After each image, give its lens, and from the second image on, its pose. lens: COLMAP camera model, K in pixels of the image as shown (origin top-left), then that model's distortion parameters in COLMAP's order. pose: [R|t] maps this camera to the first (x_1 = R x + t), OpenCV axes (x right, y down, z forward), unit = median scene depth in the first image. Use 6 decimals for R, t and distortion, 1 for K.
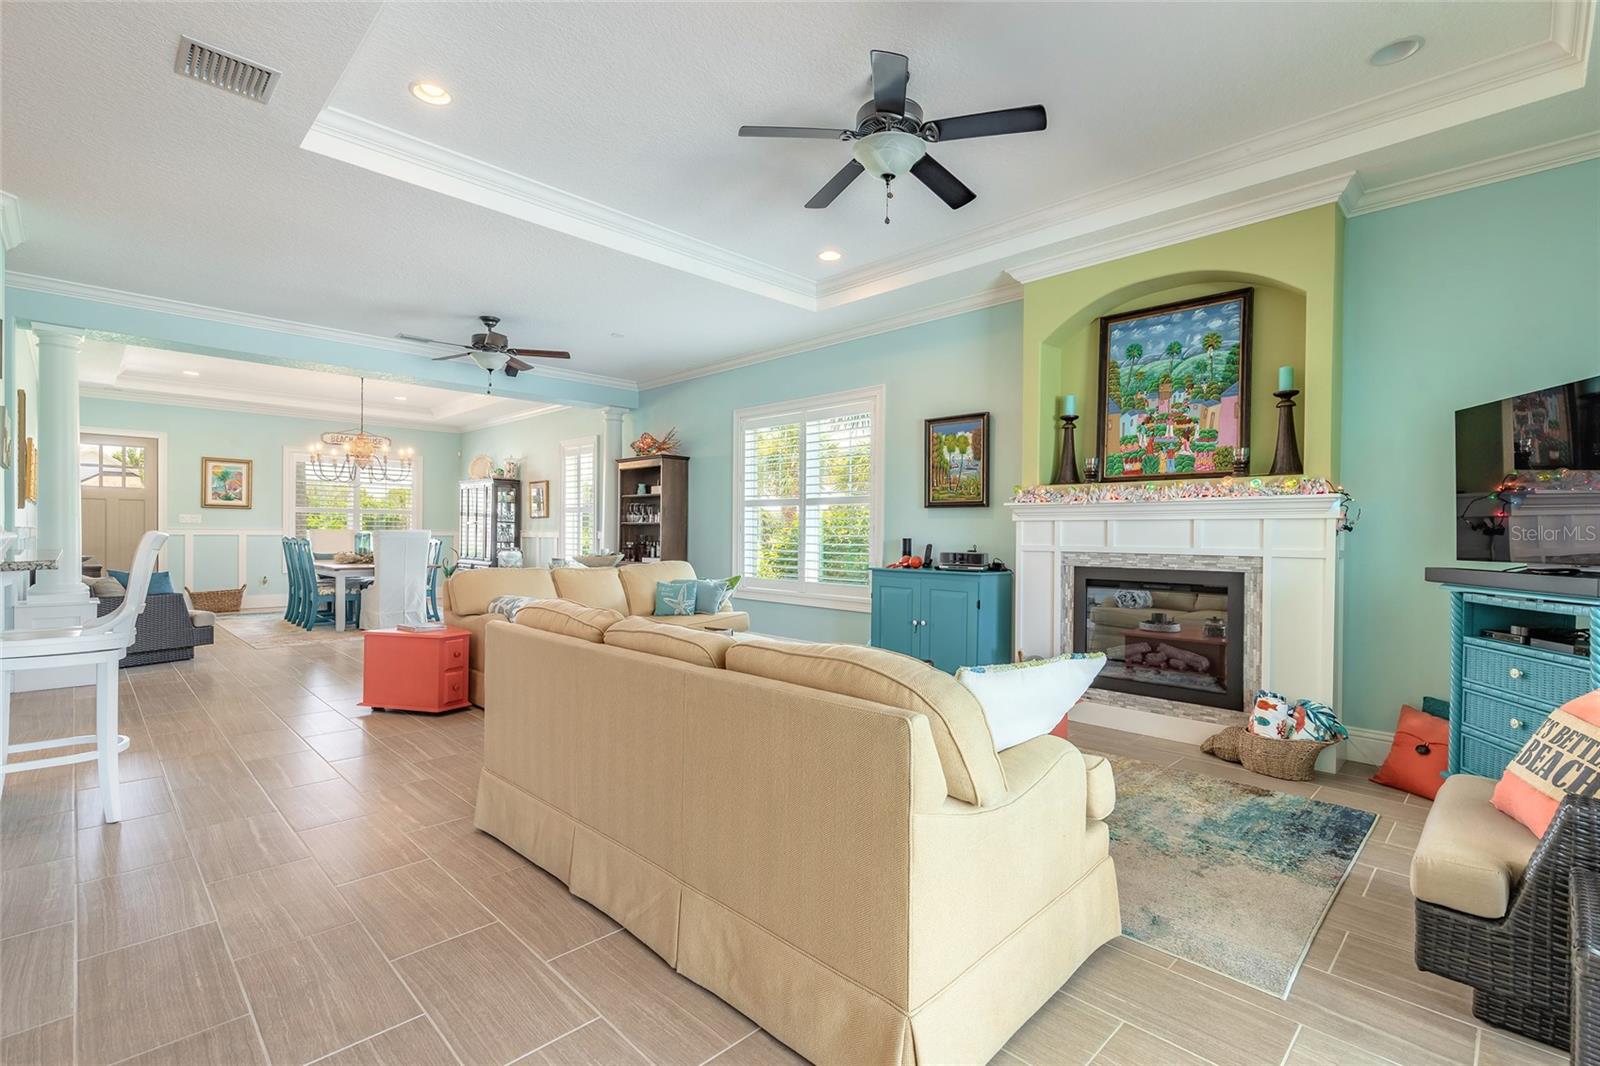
lens RADIAL K [[718.4, 0, 795.8], [0, 718.4, 536.6], [0, 0, 1]] dist [0.001753, -0.000347]
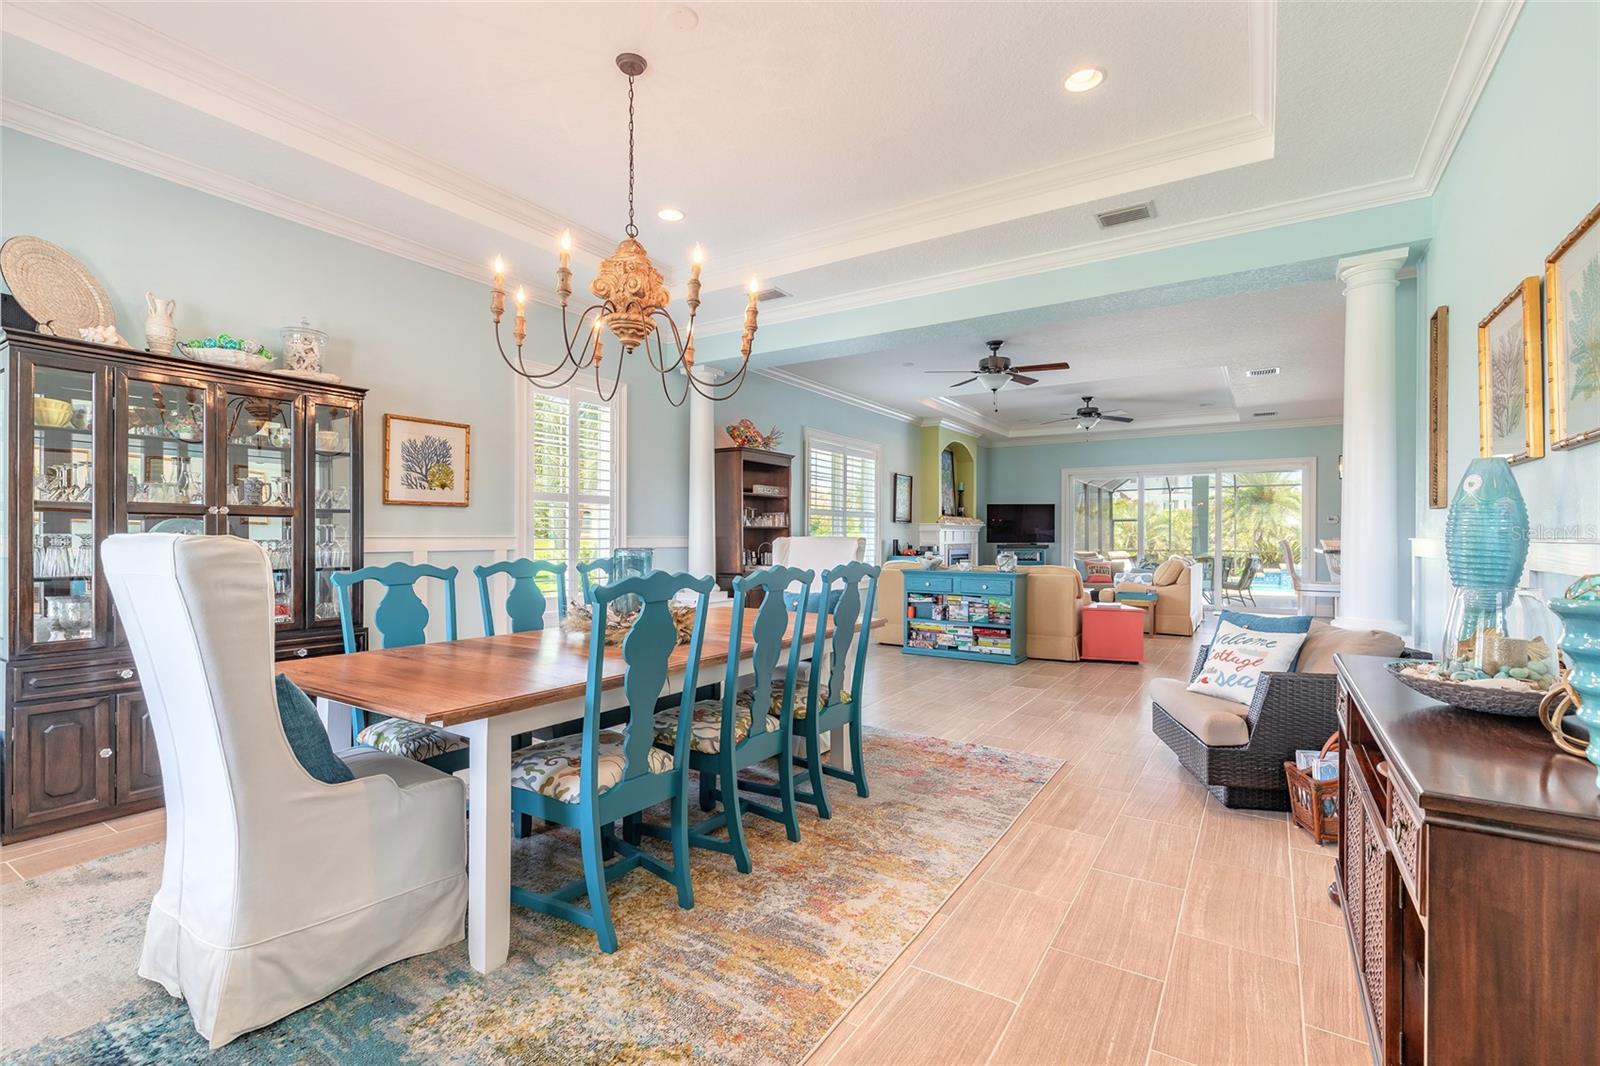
lens RADIAL K [[718.4, 0, 795.8], [0, 718.4, 536.6], [0, 0, 1]] dist [0.001753, -0.000347]
pose [[-0.209824, -0.009859, 0.977690, -1.622738], [-0.000786, 0.999951, 0.009915, -0.024982], [-0.977739, 0.001311, -0.209821, 1.733965]]
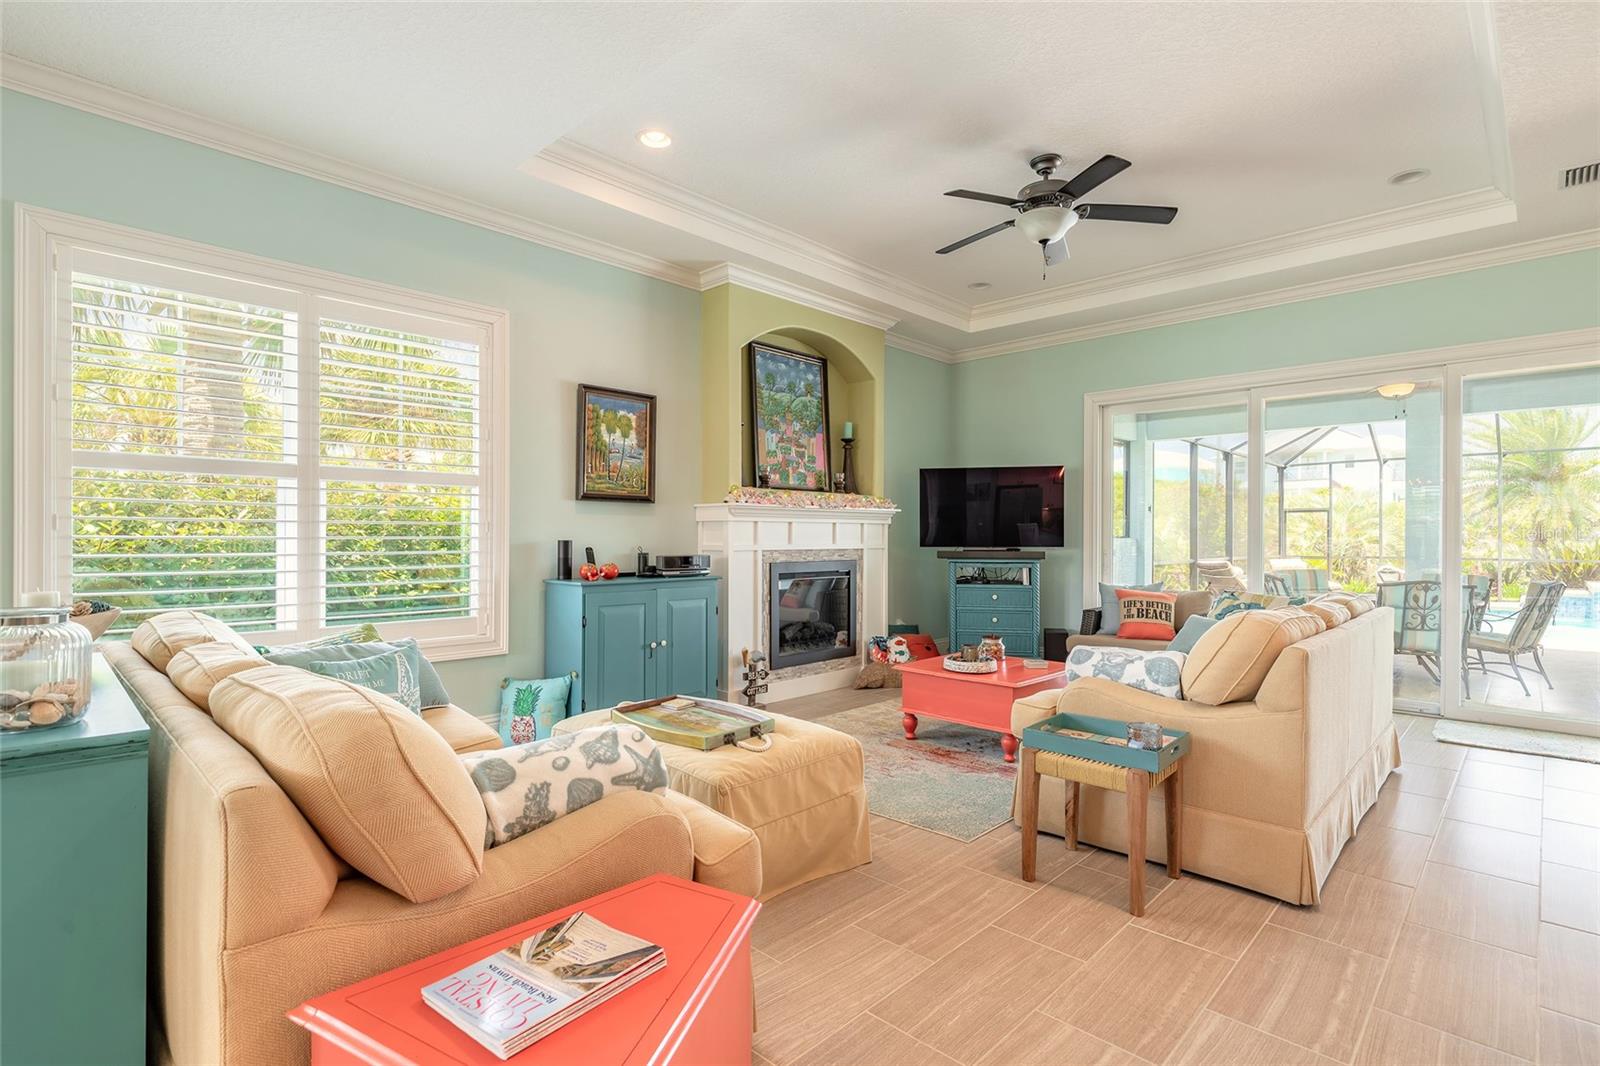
lens RADIAL K [[768.1, 0, 800.0], [0, 768.1, 533.0], [0, 0, 1]] dist [-0.000042, -0.000155]
pose [[-0.021099, -0.008168, 0.999744, -0.682299], [-0.001698, 0.999965, 0.008134, -0.012695], [-0.999776, -0.001526, -0.021112, 0.839531]]
